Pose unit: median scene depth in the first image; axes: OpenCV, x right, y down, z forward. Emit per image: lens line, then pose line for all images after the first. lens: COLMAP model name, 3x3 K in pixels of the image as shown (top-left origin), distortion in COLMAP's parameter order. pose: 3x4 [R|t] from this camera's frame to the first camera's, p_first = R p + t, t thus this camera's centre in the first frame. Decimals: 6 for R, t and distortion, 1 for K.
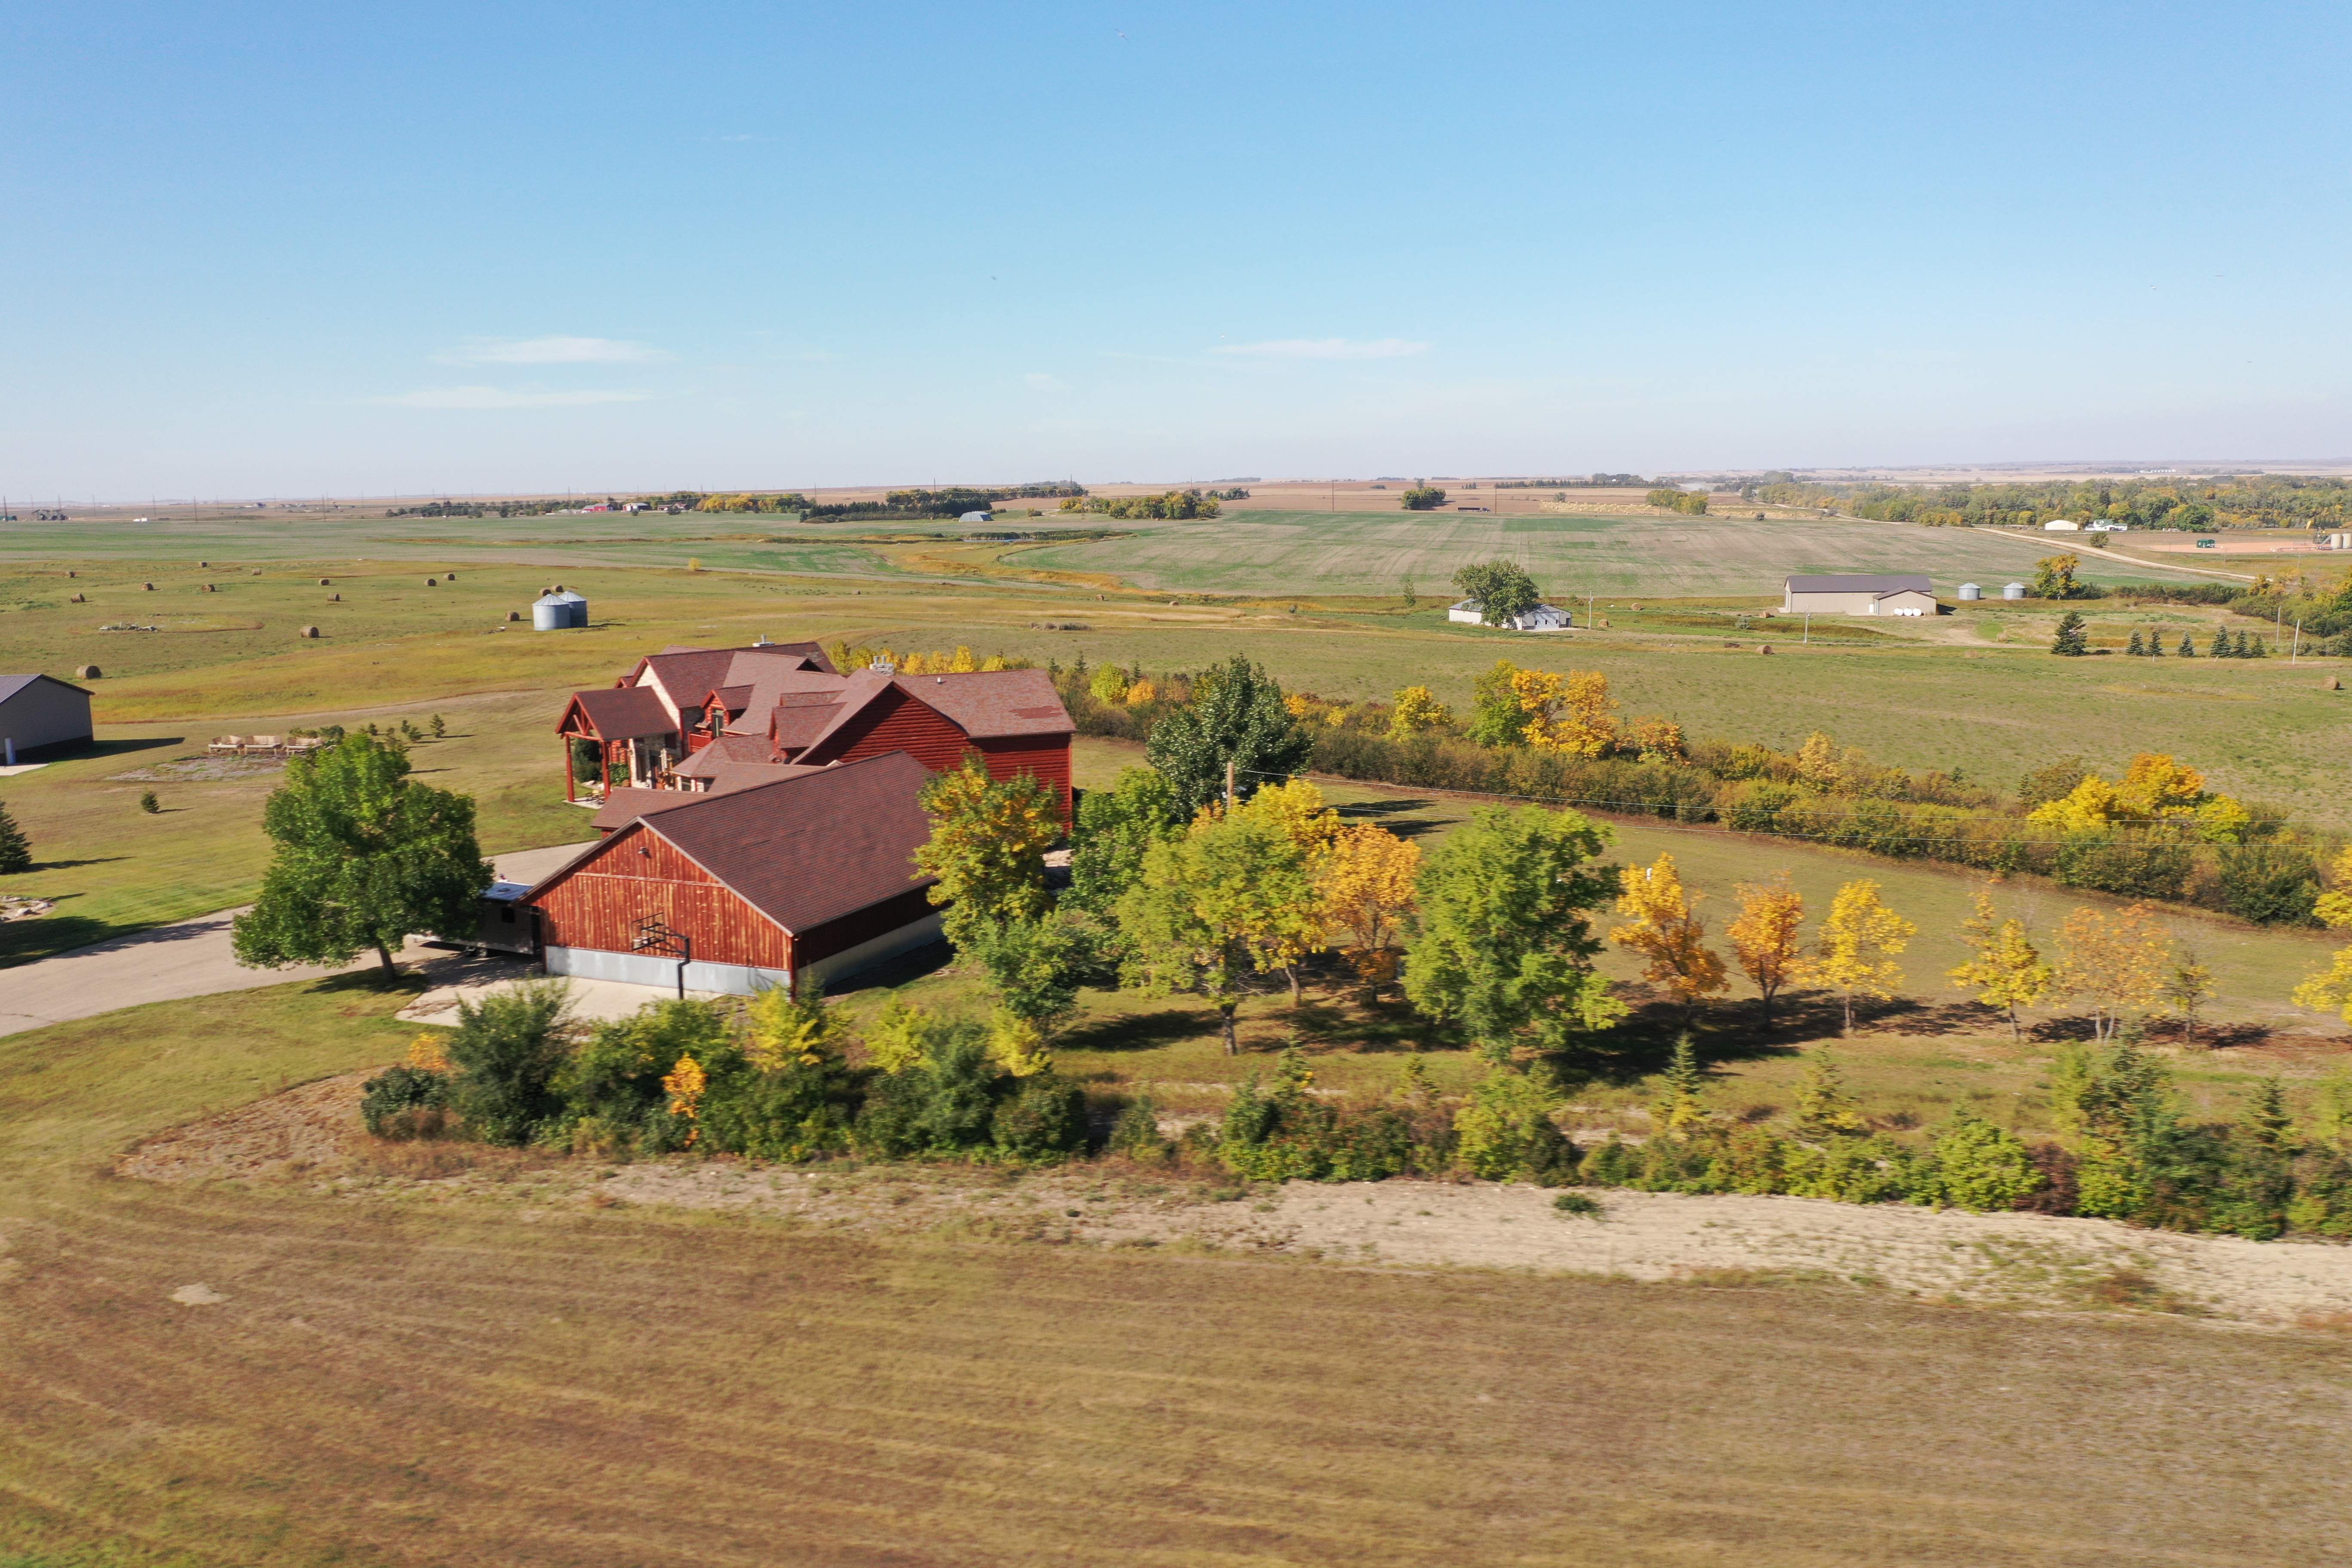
lens RADIAL K [[1862.3, 0, 1168.9], [0, 1862.3, 773.2], [0, 0, 1]] dist [0.007791, 0.012018]
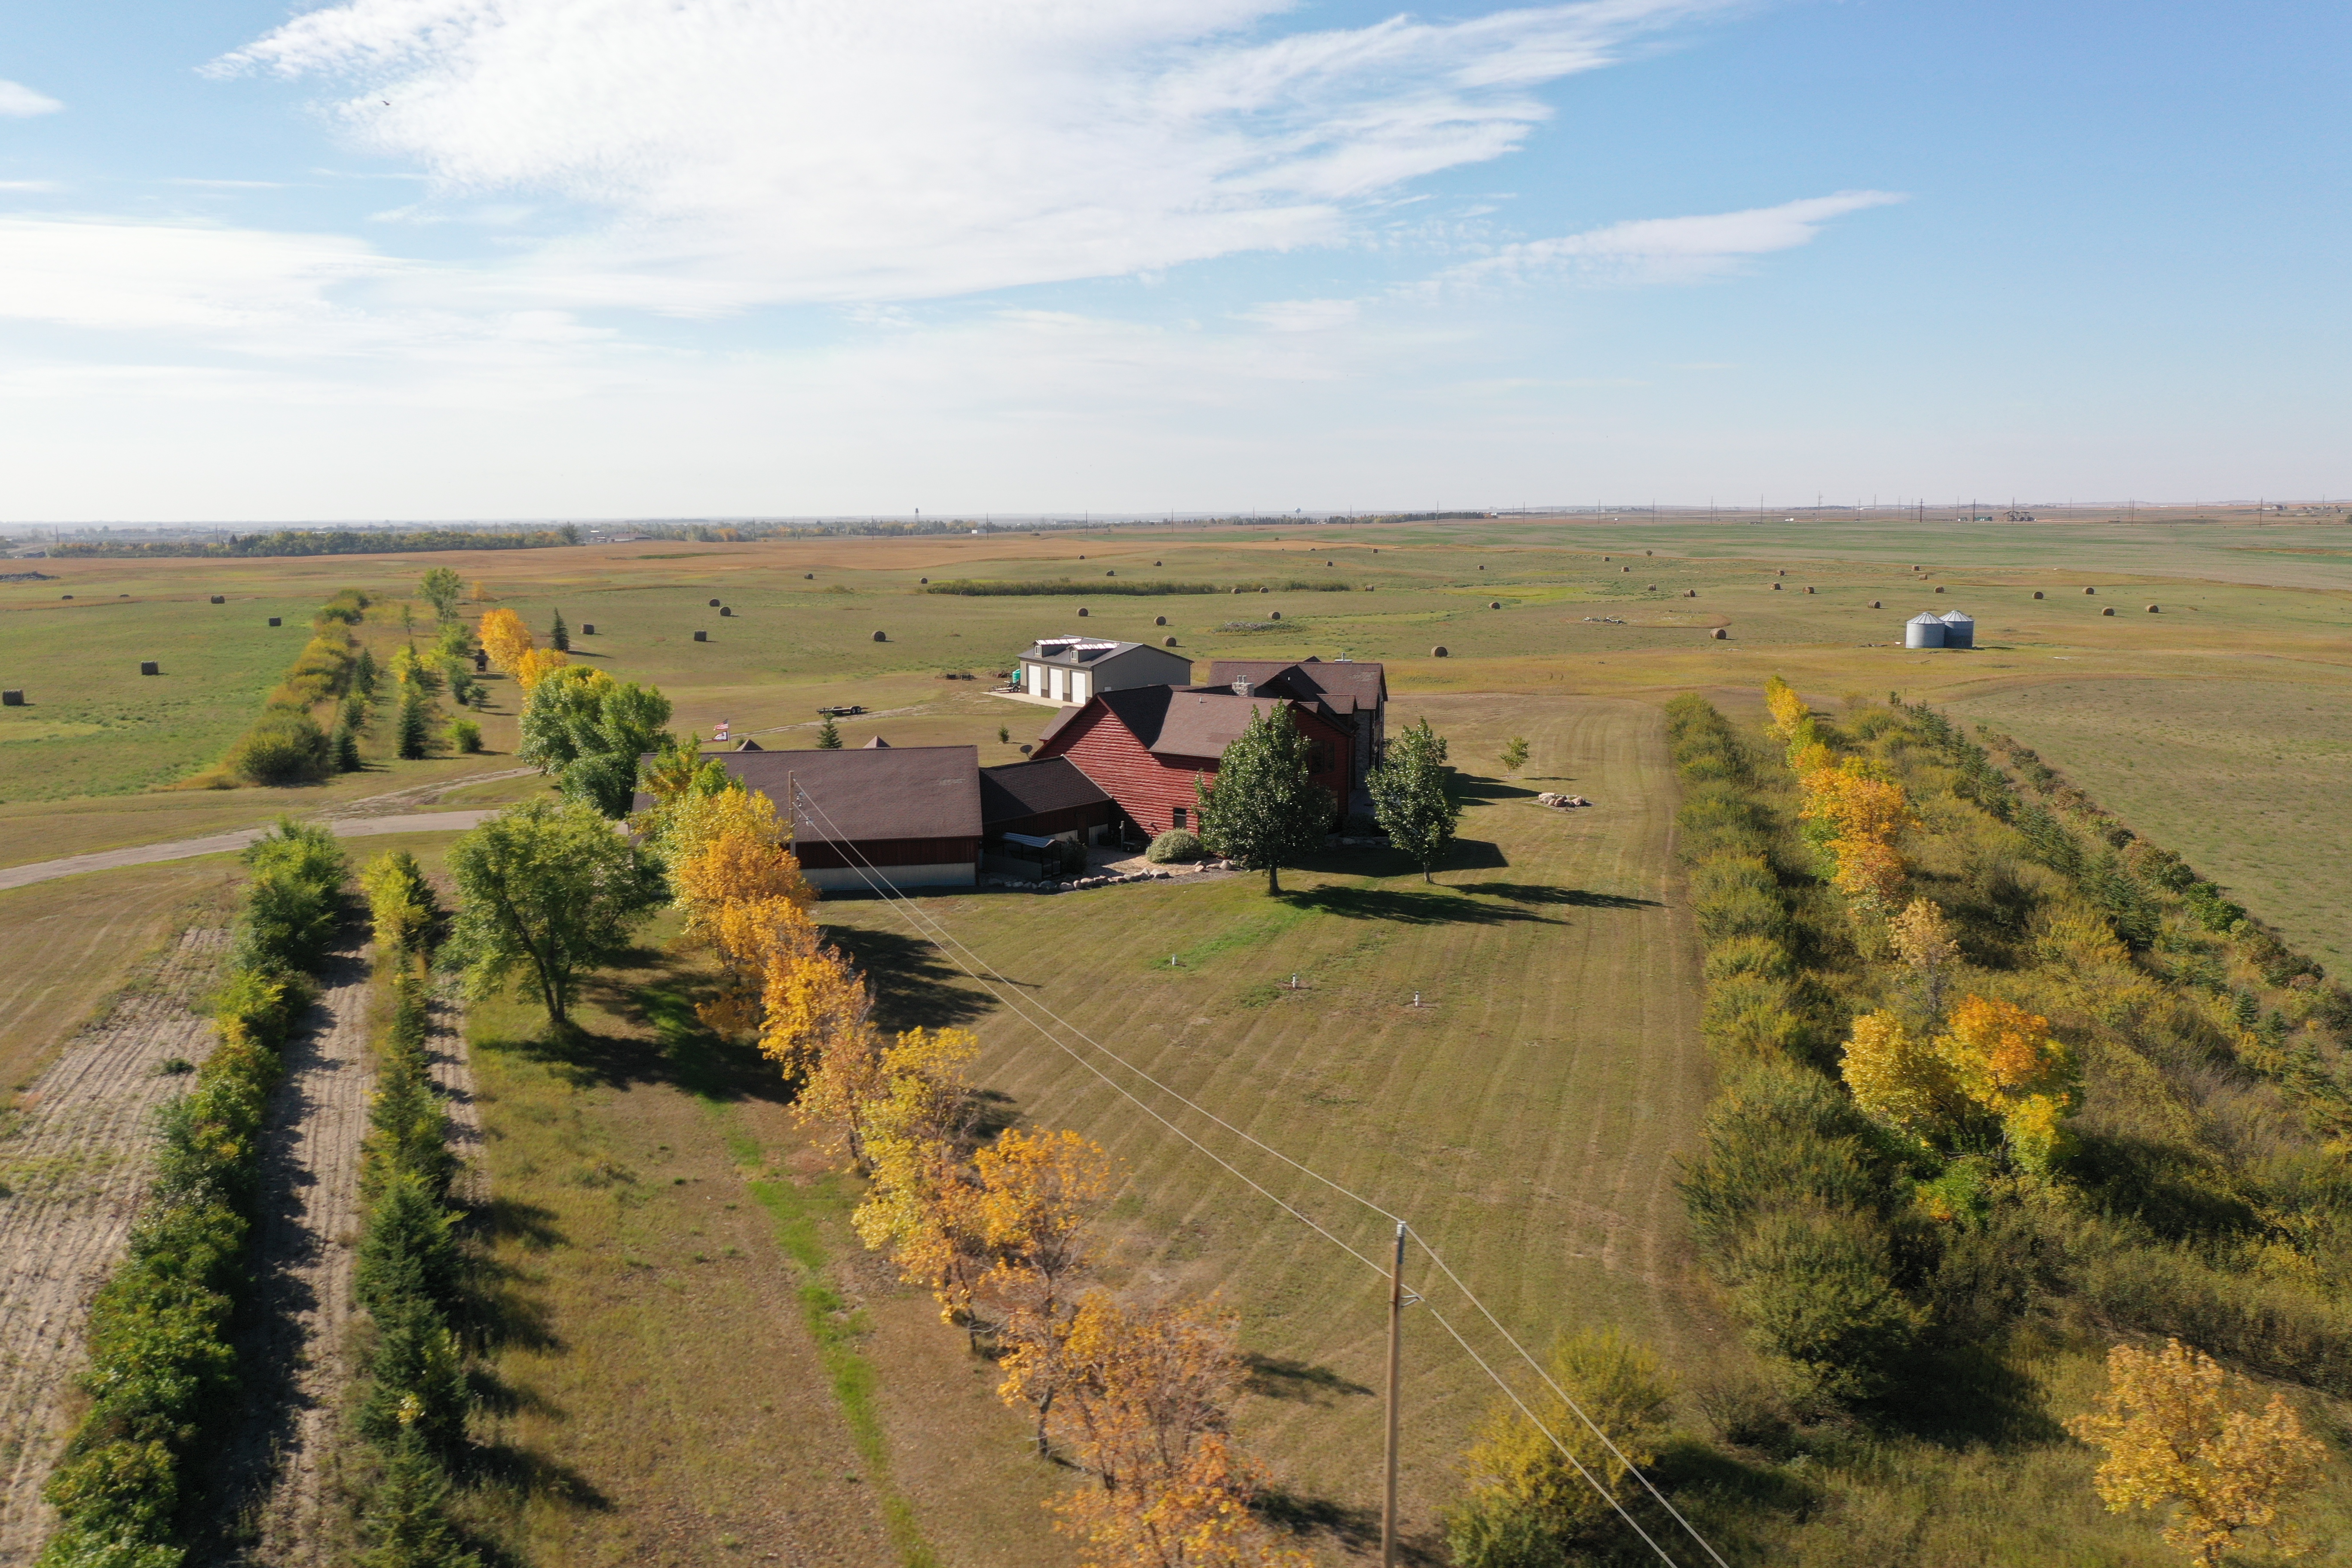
lens RADIAL K [[1862.3, 0, 1164.9], [0, 1862.3, 780.9], [0, 0, 1]] dist [0.007791, 0.012018]
pose [[0.526684, 0.135509, -0.839191, 0.200324], [-0.131825, 0.988290, 0.076851, -0.021171], [0.839778, 0.070150, 0.538379, 0.096686]]
